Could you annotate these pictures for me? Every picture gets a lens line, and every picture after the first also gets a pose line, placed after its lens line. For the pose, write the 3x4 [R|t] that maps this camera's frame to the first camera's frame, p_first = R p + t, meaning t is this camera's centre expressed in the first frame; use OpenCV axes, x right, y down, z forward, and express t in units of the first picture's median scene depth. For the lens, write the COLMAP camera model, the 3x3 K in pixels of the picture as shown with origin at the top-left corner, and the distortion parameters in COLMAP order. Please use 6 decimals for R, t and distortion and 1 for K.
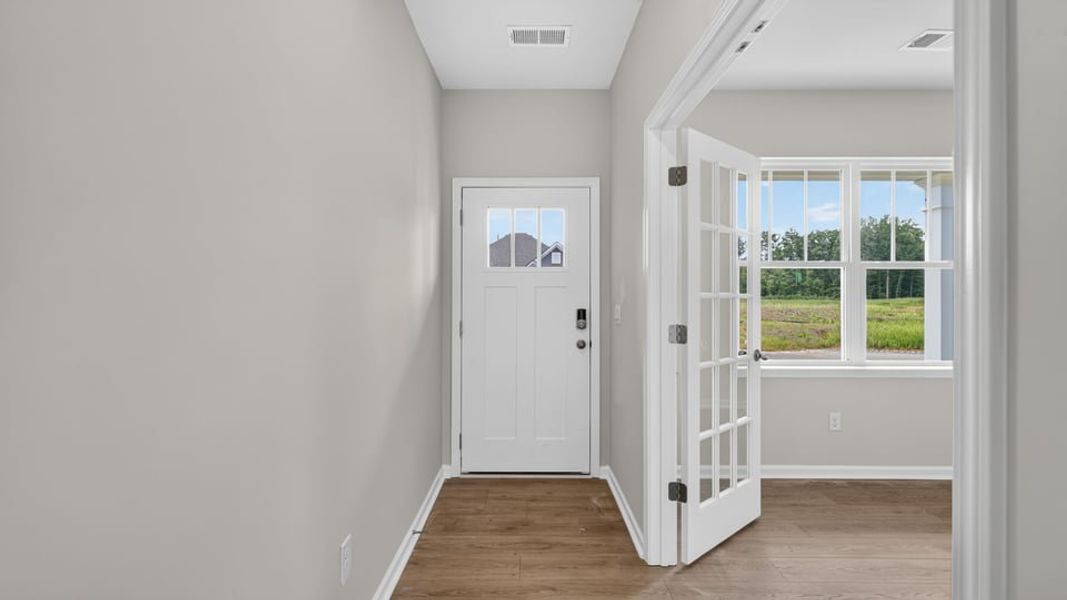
lens RADIAL K [[452.8, 0, 542.7], [0, 452.8, 292.0], [0, 0, 1]] dist [0.012073, 0.000382]
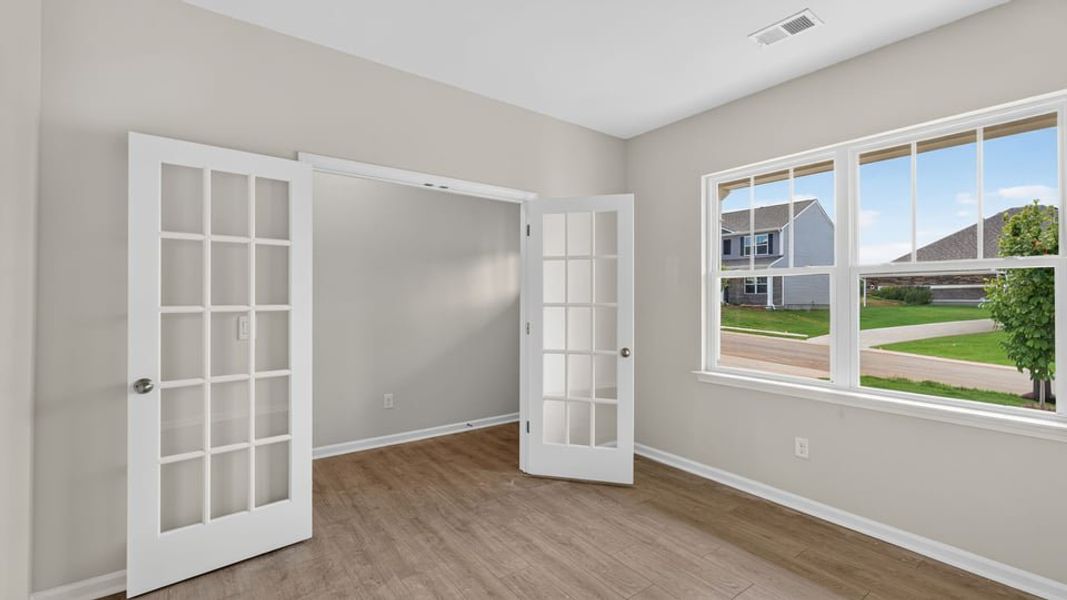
lens RADIAL K [[452.8, 0, 519.9], [0, 452.8, 294.2], [0, 0, 1]] dist [0.012073, 0.000382]
pose [[0.591128, -0.004847, -0.806563, 1.063018], [-0.003268, 0.999959, -0.008404, -0.005453], [0.806571, 0.007604, 0.591088, 0.029722]]
